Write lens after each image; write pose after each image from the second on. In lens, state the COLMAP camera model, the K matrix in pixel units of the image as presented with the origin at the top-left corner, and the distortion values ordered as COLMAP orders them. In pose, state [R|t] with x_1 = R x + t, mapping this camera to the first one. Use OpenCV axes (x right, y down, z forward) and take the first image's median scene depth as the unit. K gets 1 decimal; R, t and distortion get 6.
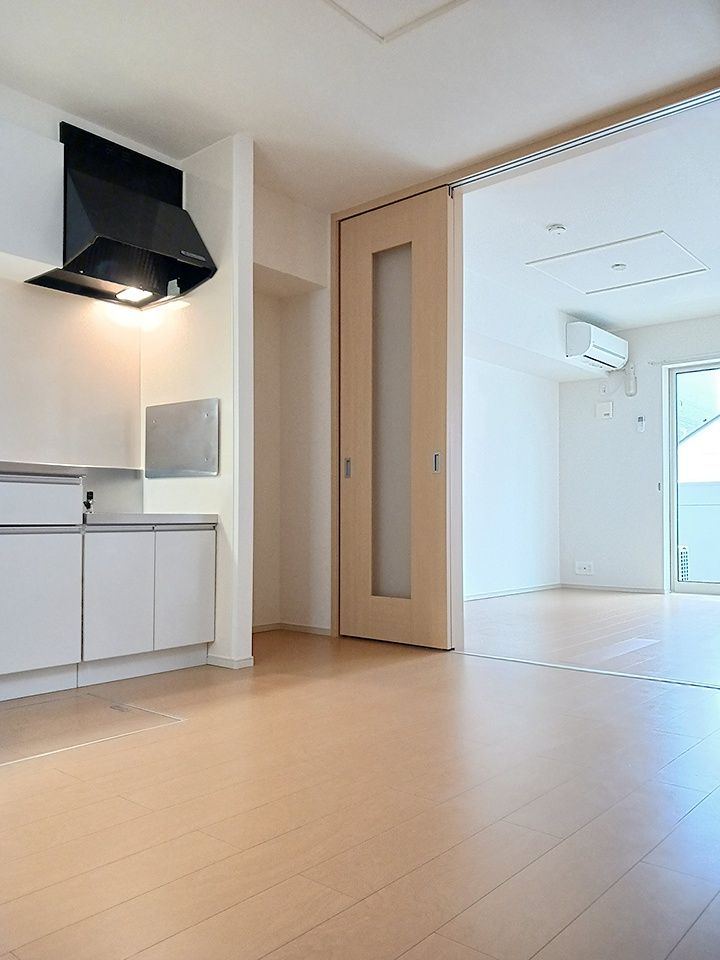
lens RADIAL K [[761.2, 0, 360.0], [0, 761.2, 480.0], [0, 0, 1]] dist [-0.043986, -0.001615]
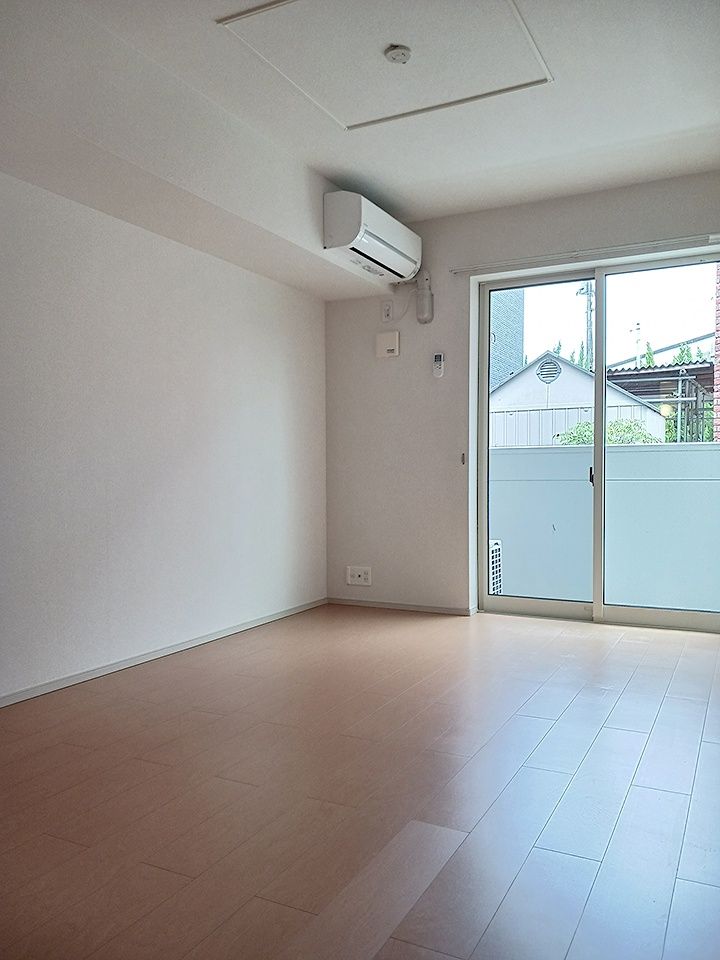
lens RADIAL K [[761.2, 0, 360.0], [0, 761.2, 480.0], [0, 0, 1]] dist [-0.043986, -0.001615]
pose [[0.969890, -0.010171, 0.243329, 0.140086], [-0.003584, 0.998423, 0.056016, -0.009990], [-0.243515, -0.055201, 0.968325, 0.362411]]
